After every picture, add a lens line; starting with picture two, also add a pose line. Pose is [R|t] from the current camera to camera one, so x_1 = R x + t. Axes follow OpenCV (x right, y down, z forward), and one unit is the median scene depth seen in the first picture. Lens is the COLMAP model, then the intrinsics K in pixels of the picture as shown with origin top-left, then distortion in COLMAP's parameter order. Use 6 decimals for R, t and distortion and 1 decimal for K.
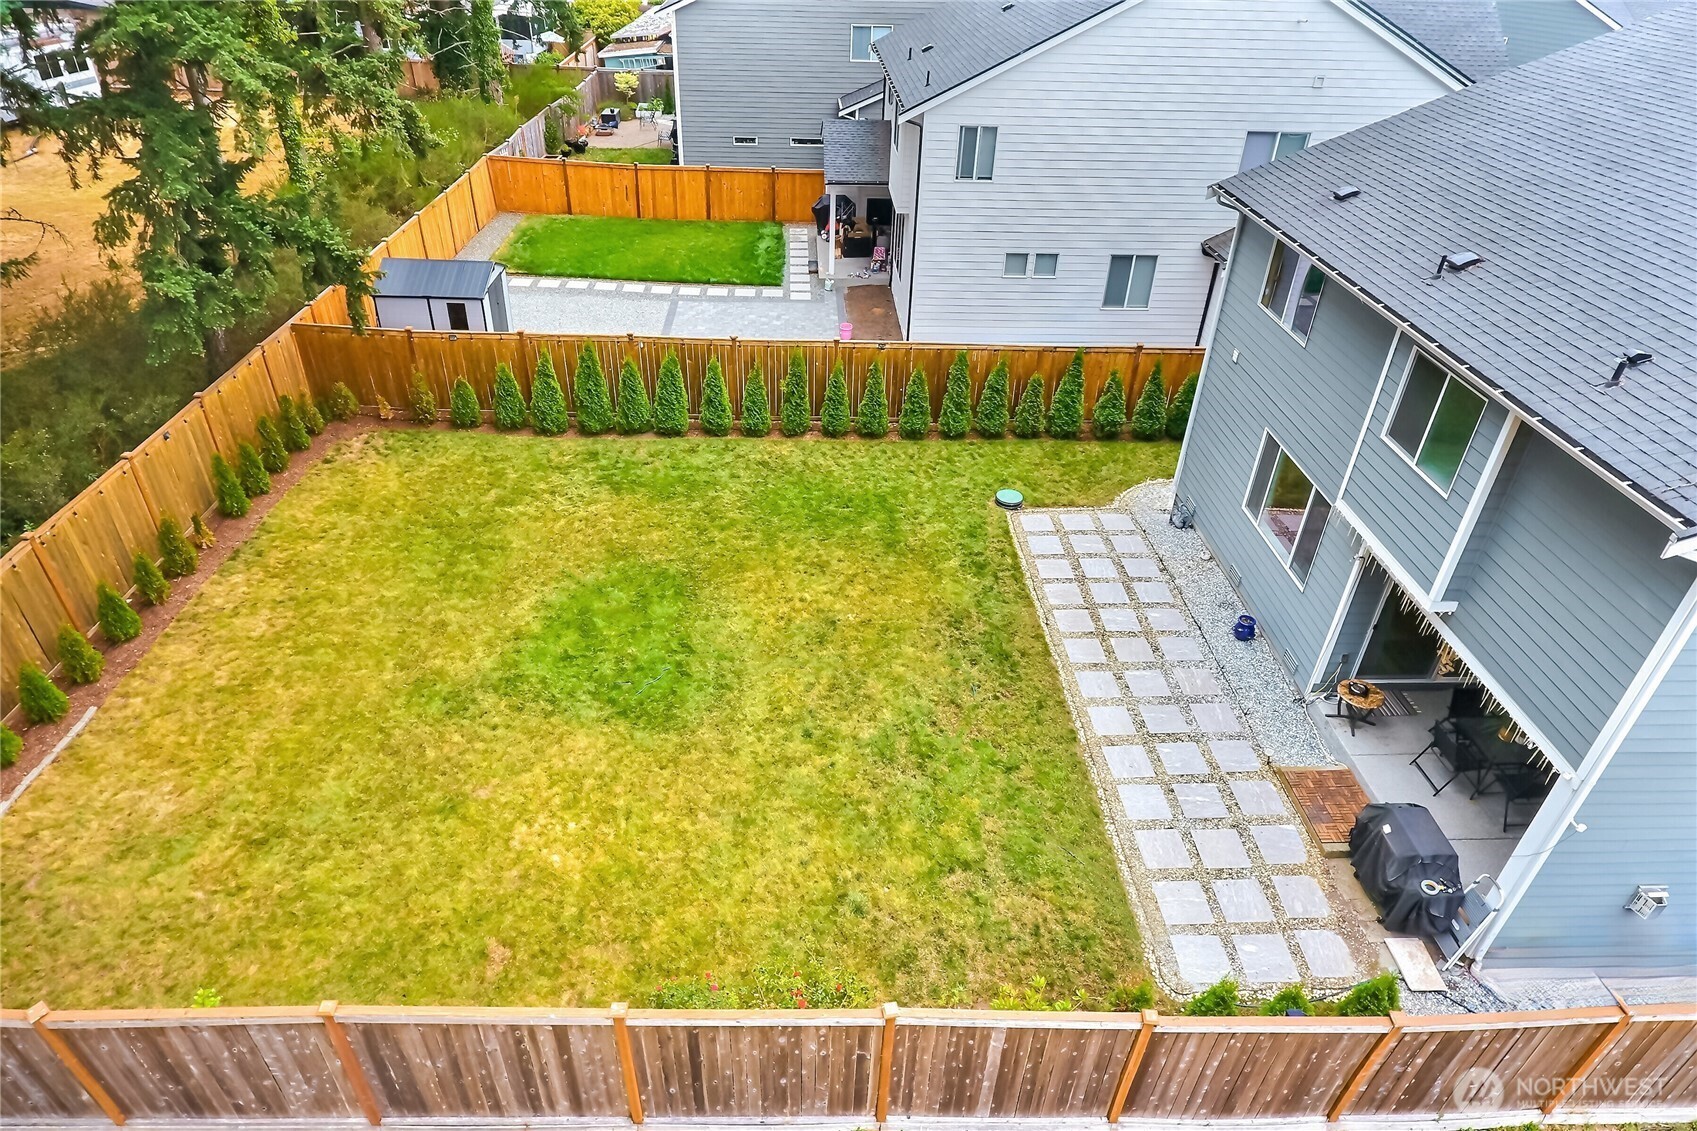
lens RADIAL K [[983.5, 0, 842.3], [0, 983.5, 563.0], [0, 0, 1]] dist [-0.004800, -0.003002]
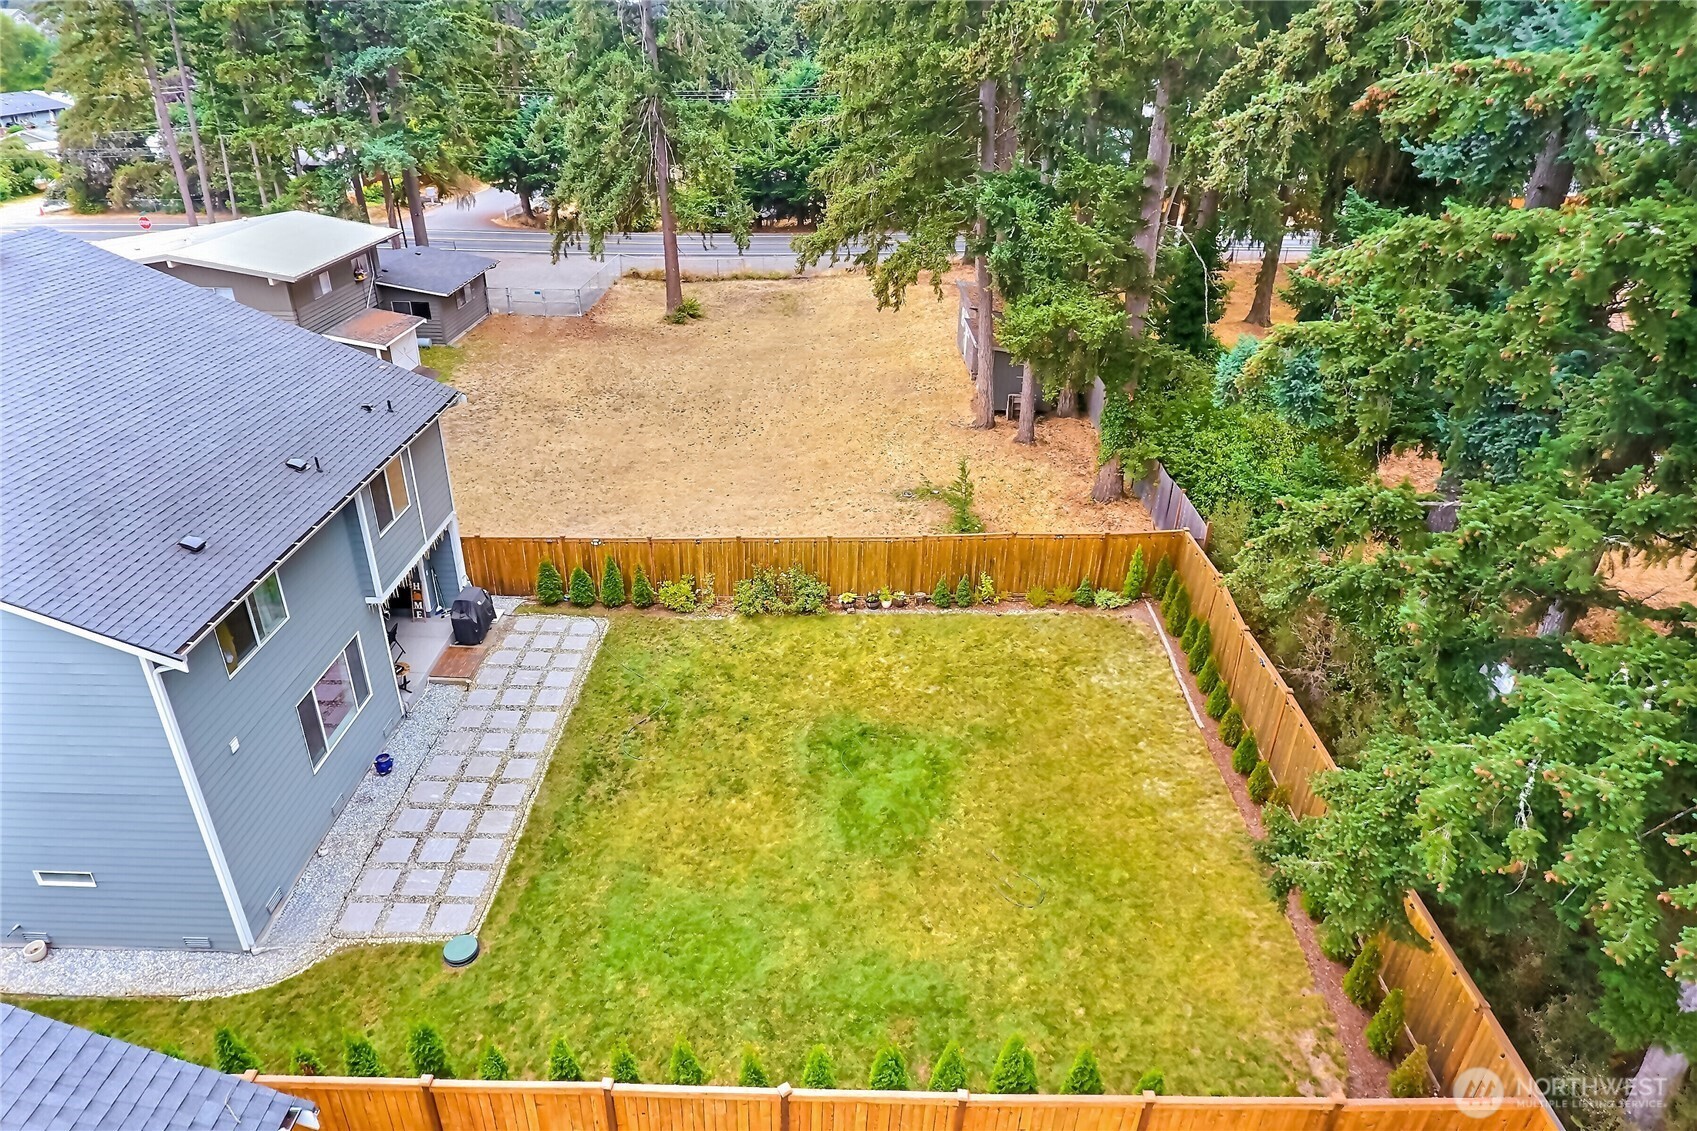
lens RADIAL K [[983.5, 0, 842.3], [0, 983.5, 563.0], [0, 0, 1]] dist [-0.004800, -0.003002]
pose [[-0.997618, -0.066045, 0.019906, -0.173357], [-0.012208, 0.453072, 0.891391, -1.132479], [-0.067891, 0.889024, -0.452799, 1.259132]]
